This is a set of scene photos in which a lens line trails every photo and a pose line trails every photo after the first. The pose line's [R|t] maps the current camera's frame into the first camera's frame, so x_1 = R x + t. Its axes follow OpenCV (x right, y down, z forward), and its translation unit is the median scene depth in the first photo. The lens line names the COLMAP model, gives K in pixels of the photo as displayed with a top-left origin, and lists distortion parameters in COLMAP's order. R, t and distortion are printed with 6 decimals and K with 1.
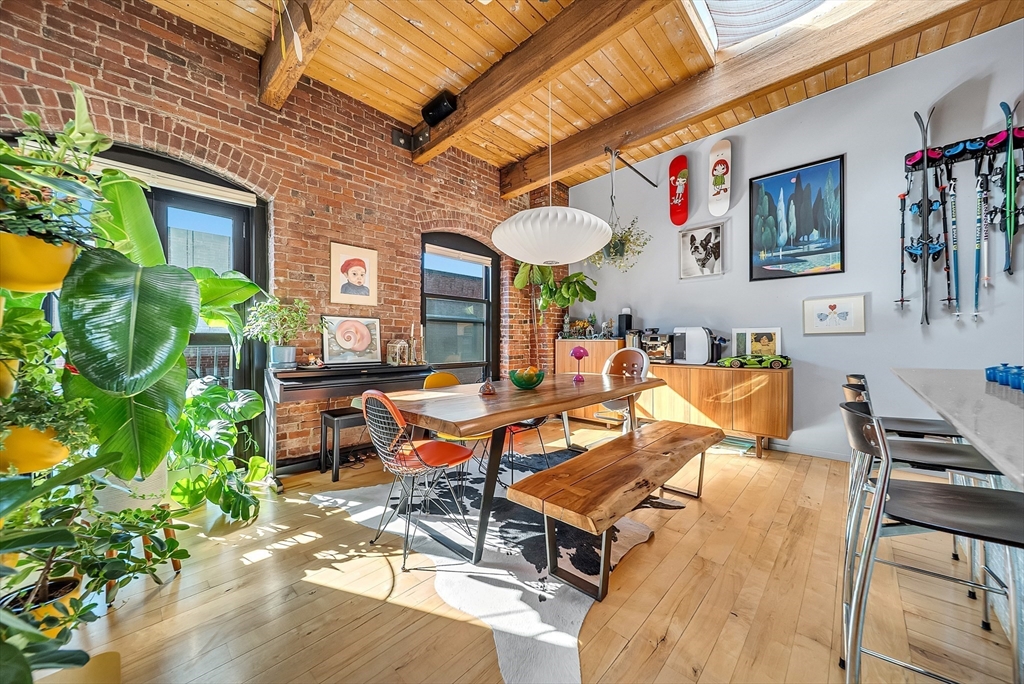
lens RADIAL K [[366.5, 0, 509.1], [0, 366.5, 336.6], [0, 0, 1]] dist [-0.000741, -0.001433]
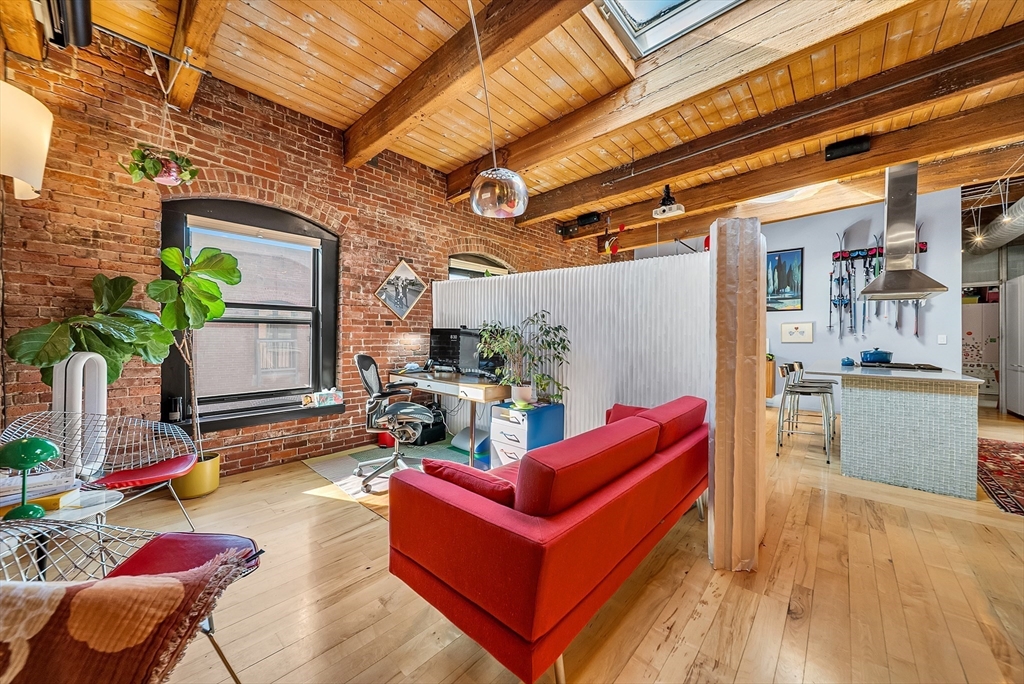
lens RADIAL K [[366.5, 0, 510.8], [0, 366.5, 334.0], [0, 0, 1]] dist [-0.000741, -0.001433]
pose [[0.999772, 0.010960, 0.018306, -0.691267], [-0.010977, 0.999939, 0.000830, -0.042652], [-0.018295, -0.001031, 0.999832, -0.956045]]
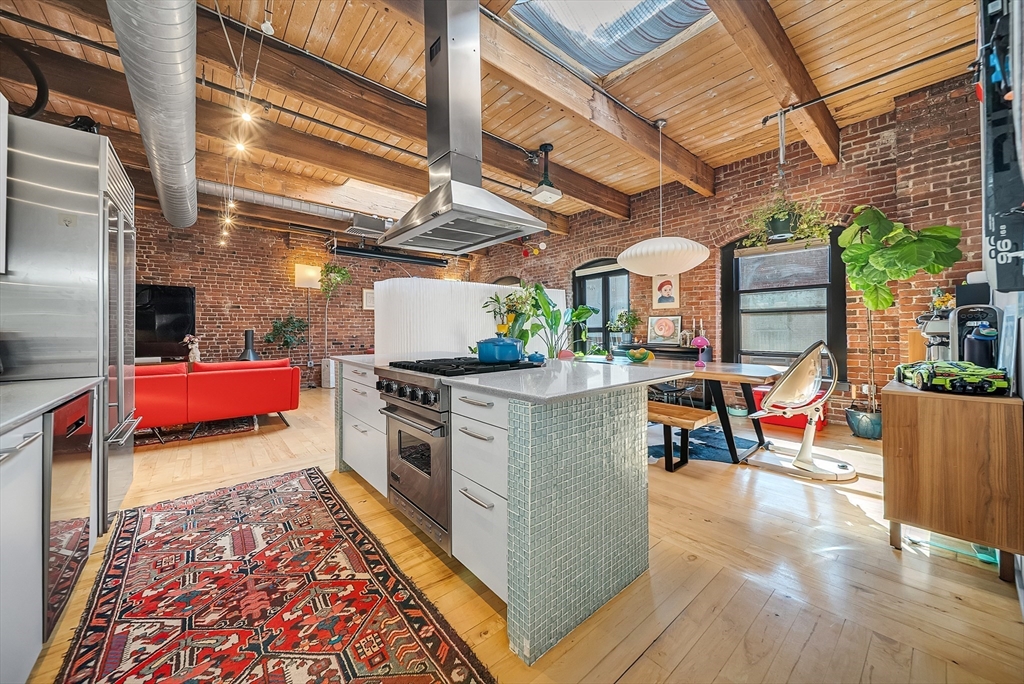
lens RADIAL K [[381.0, 0, 528.8], [0, 381.0, 330.4], [0, 0, 1]] dist [-0.002703, -0.001585]
pose [[-0.095459, 0.005249, -0.995420, 1.537458], [0.019125, 0.999811, 0.003438, -0.008257], [0.995250, -0.018710, -0.095541, 0.615905]]
